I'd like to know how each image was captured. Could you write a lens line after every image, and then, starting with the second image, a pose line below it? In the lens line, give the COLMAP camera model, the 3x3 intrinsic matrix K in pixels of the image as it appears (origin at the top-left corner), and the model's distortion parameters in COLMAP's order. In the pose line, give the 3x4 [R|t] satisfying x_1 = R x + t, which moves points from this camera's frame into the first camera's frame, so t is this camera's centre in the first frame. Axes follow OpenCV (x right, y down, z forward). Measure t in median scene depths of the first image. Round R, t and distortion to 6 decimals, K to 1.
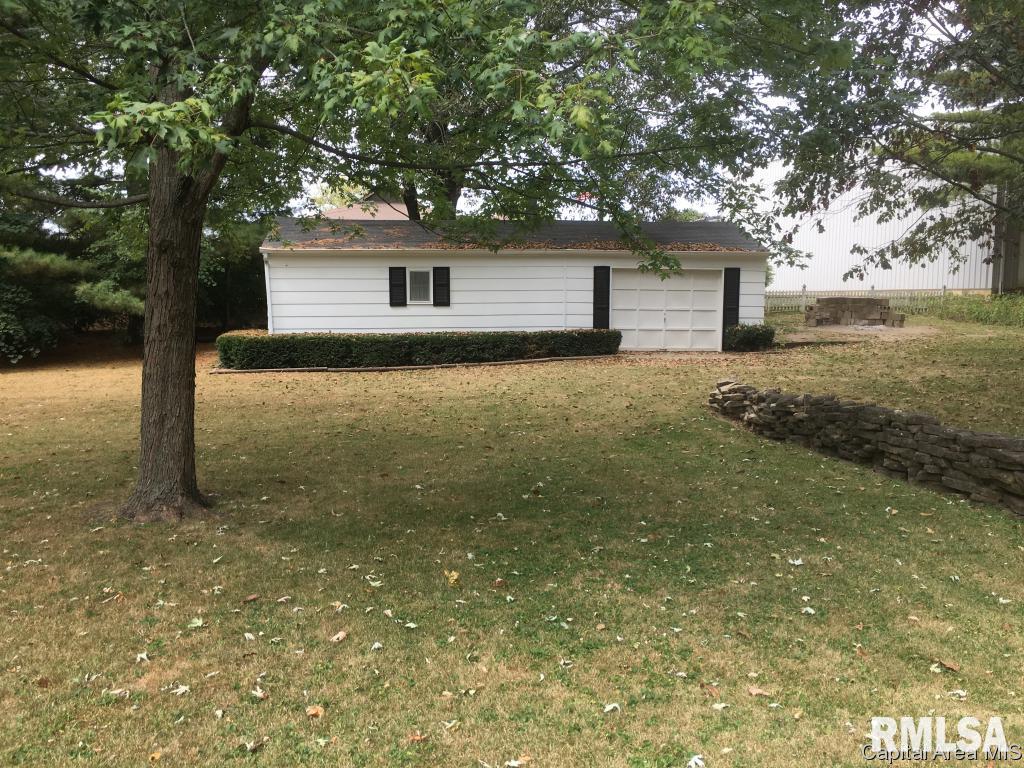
lens RADIAL K [[864.5, 0, 512.3], [0, 864.5, 384.7], [0, 0, 1]] dist [-0.002713, 0.002141]
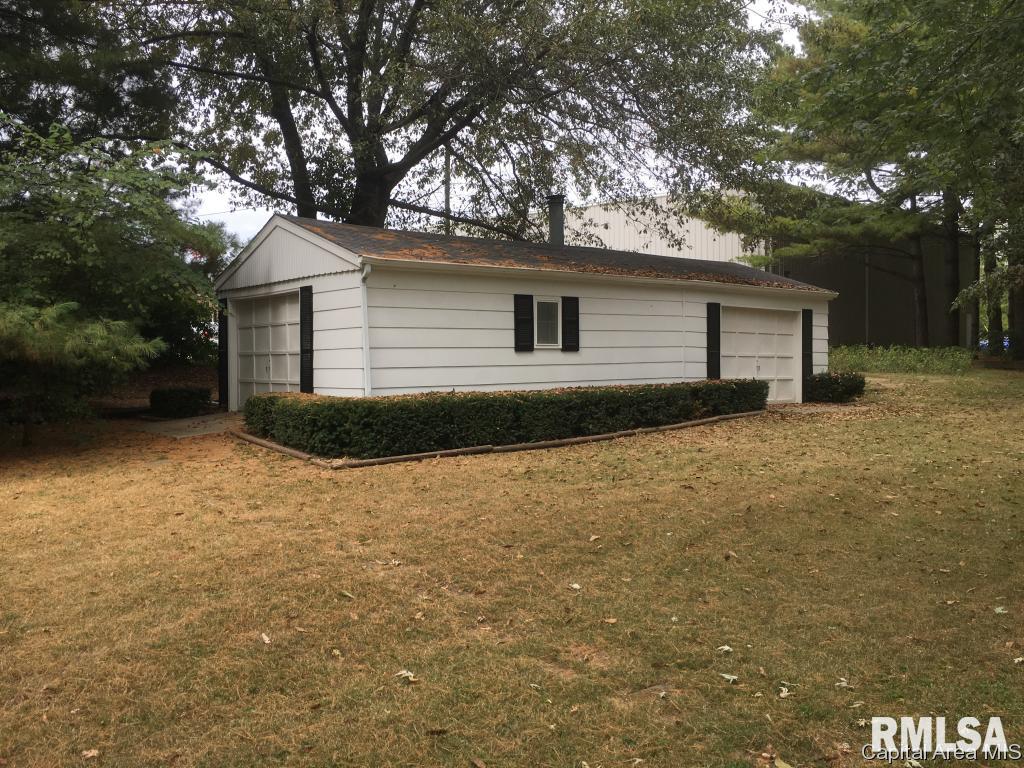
lens RADIAL K [[864.5, 0, 511.8], [0, 864.5, 382.9], [0, 0, 1]] dist [-0.002713, 0.002141]
pose [[0.852435, -0.023884, 0.522287, -0.494823], [0.072947, 0.994618, -0.073575, -0.016783], [-0.517719, 0.100818, 0.849590, 0.425373]]
